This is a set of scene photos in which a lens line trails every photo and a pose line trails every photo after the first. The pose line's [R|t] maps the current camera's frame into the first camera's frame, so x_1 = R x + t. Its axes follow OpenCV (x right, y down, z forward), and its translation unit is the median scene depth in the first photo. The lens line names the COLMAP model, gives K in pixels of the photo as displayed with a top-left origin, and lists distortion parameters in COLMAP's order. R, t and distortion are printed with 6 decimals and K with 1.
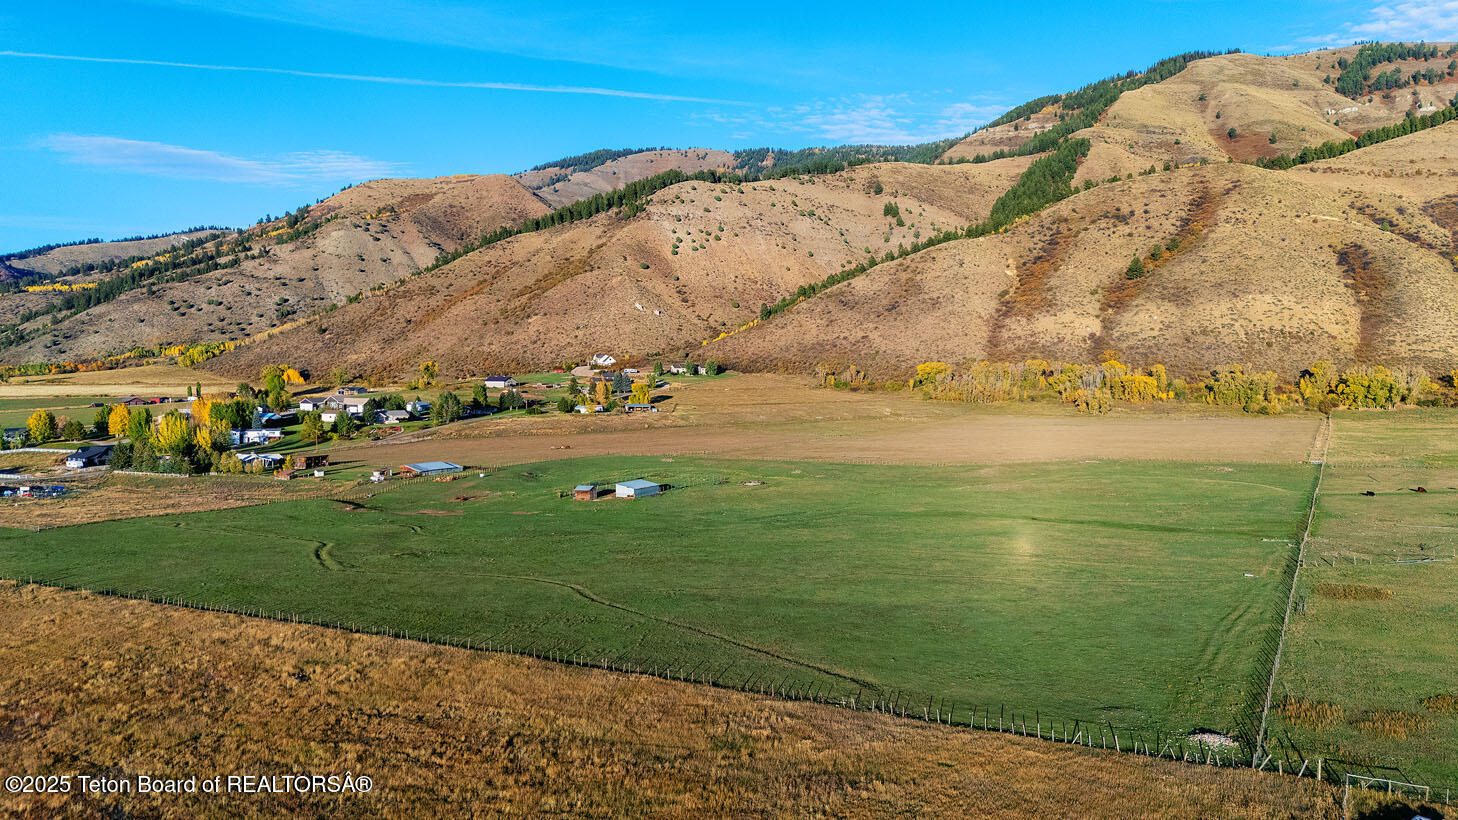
lens RADIAL K [[1055.4, 0, 730.0], [0, 1055.4, 417.4], [0, 0, 1]] dist [0.086400, -0.084280]
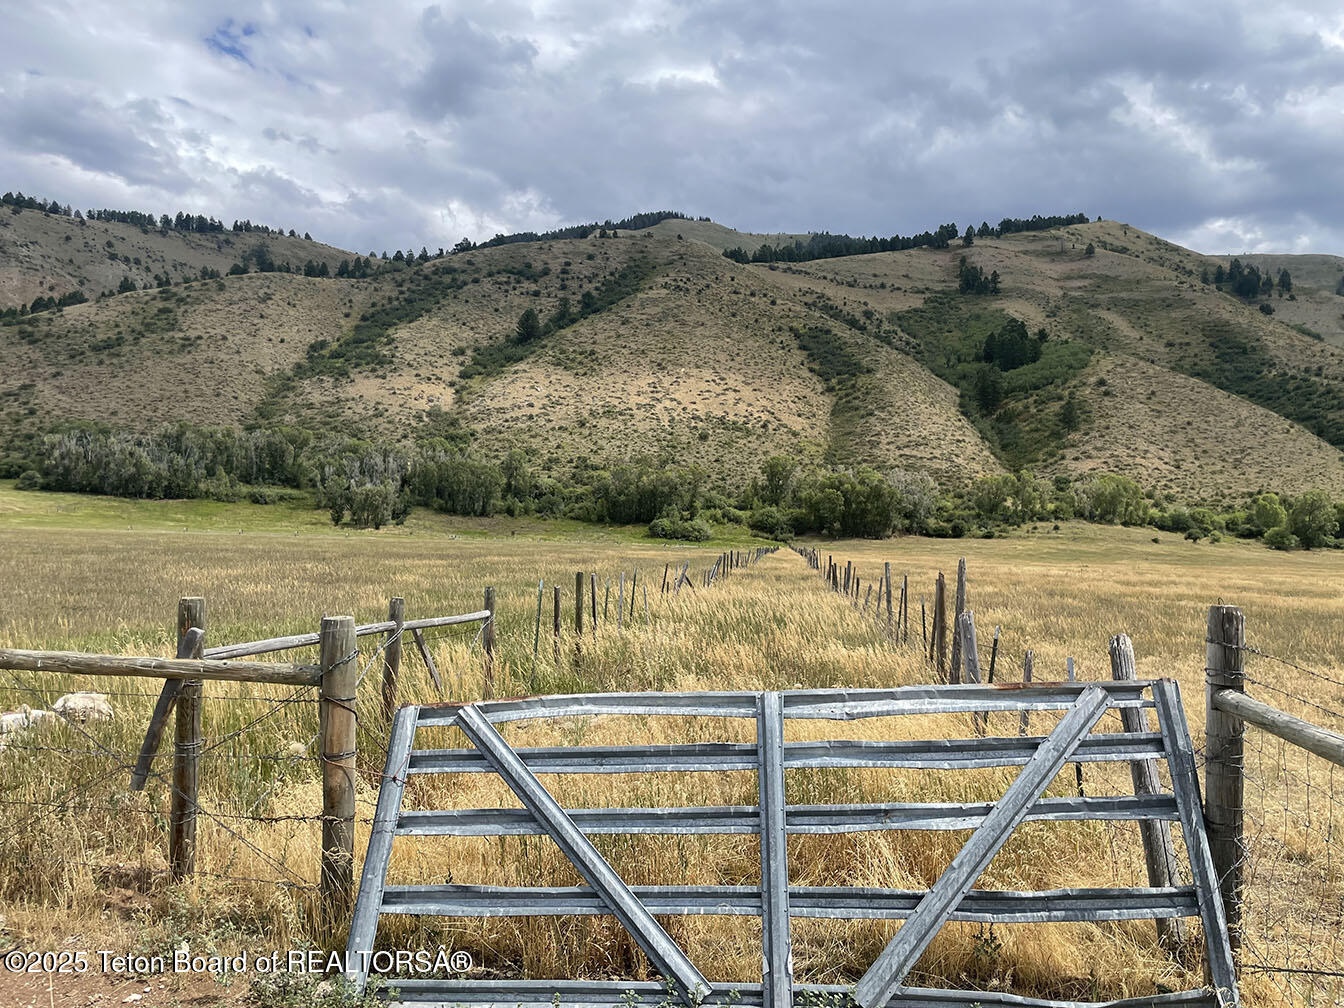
lens RADIAL K [[1022.4, 0, 672.0], [0, 1022.4, 504.0], [0, 0, 1]] dist [0.099308, -0.152988]
pose [[0.919365, 0.060521, 0.388722, 0.194002], [-0.029177, 0.995864, -0.086041, 0.013872], [-0.392321, 0.067761, 0.917329, 0.352775]]
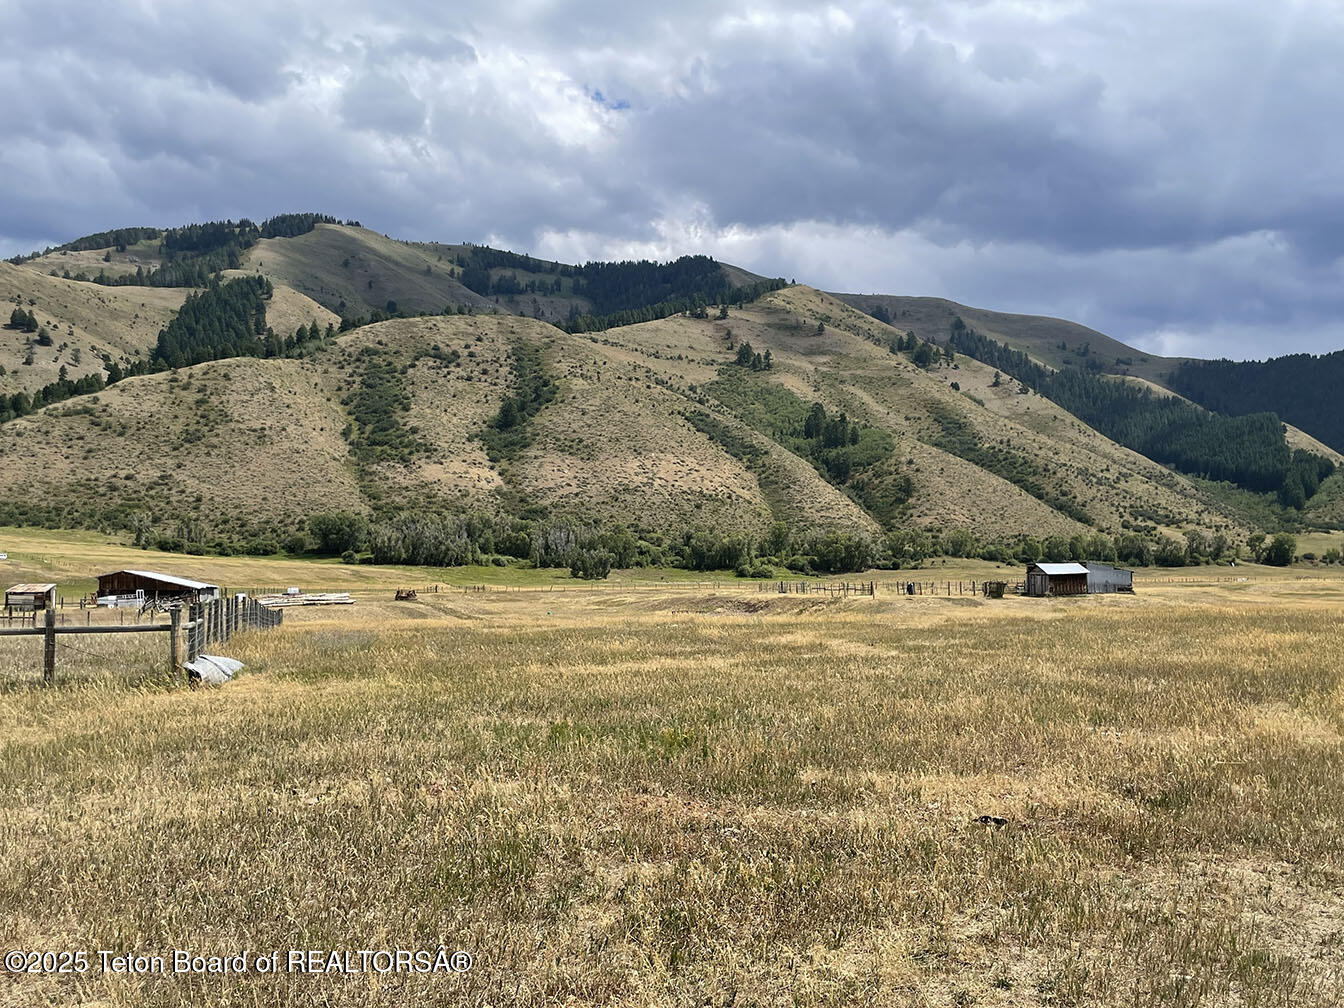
lens RADIAL K [[1239.8, 0, 688.0], [0, 1239.8, 501.6], [0, 0, 1]] dist [0.095019, -0.139331]
pose [[0.701353, 0.050690, 0.711009, -0.160738], [0.035095, 0.993803, -0.105470, 0.024710], [-0.711949, 0.098924, 0.695228, 0.221725]]
